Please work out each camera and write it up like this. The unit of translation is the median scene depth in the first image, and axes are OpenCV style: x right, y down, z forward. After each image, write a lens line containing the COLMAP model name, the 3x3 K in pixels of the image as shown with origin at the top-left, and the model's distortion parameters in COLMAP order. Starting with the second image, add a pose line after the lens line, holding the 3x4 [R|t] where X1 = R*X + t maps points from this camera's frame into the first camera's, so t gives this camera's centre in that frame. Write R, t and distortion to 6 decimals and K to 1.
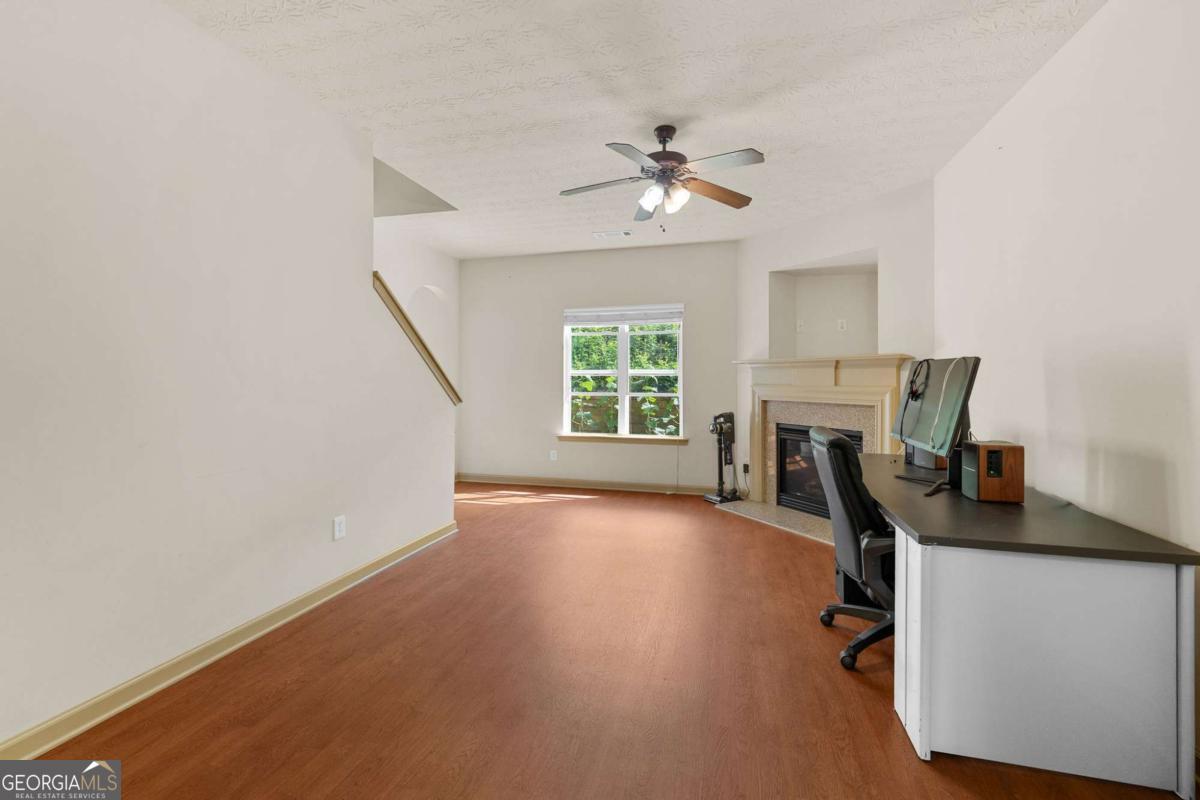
lens RADIAL K [[495.1, 0, 605.8], [0, 495.1, 371.4], [0, 0, 1]] dist [-0.001912, 0.000095]
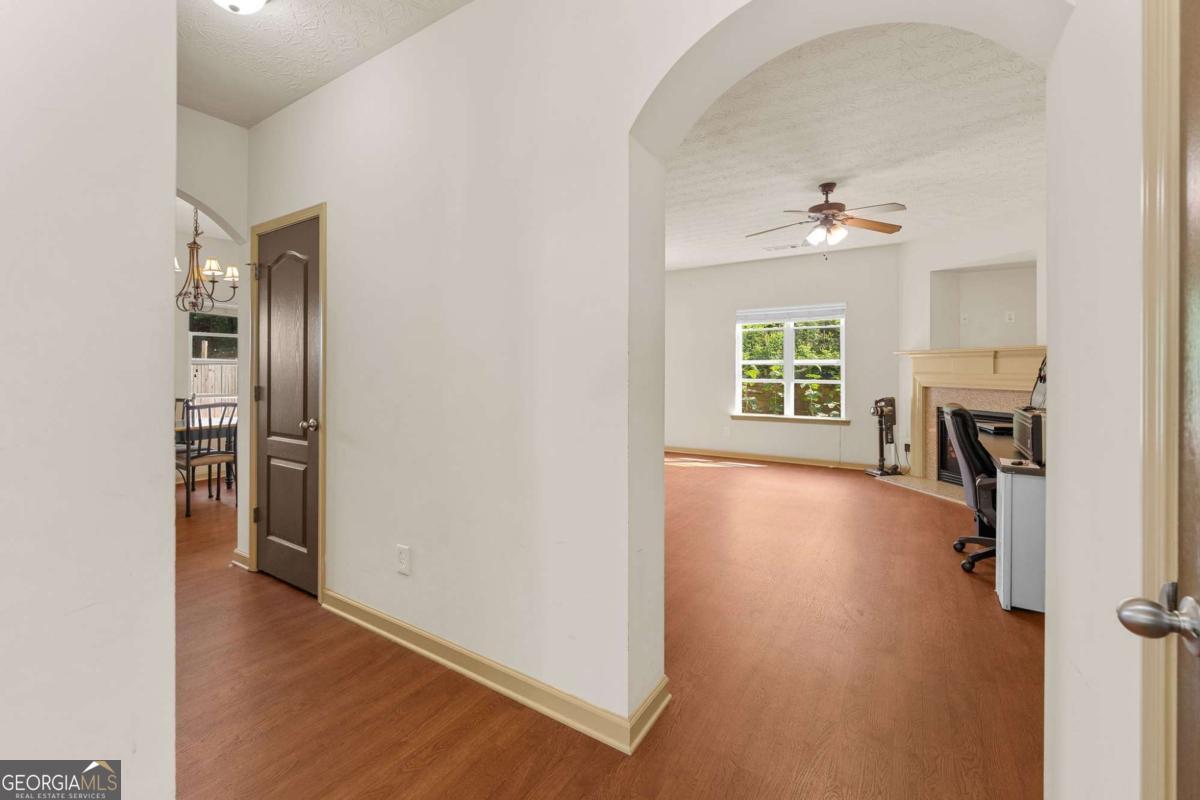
lens RADIAL K [[495.1, 0, 598.8], [0, 495.1, 371.3], [0, 0, 1]] dist [-0.001912, 0.000095]
pose [[0.950317, -0.002071, -0.311276, -0.030995], [0.009261, 0.999723, 0.021623, -0.006954], [0.311146, -0.023432, 0.950073, -0.280271]]
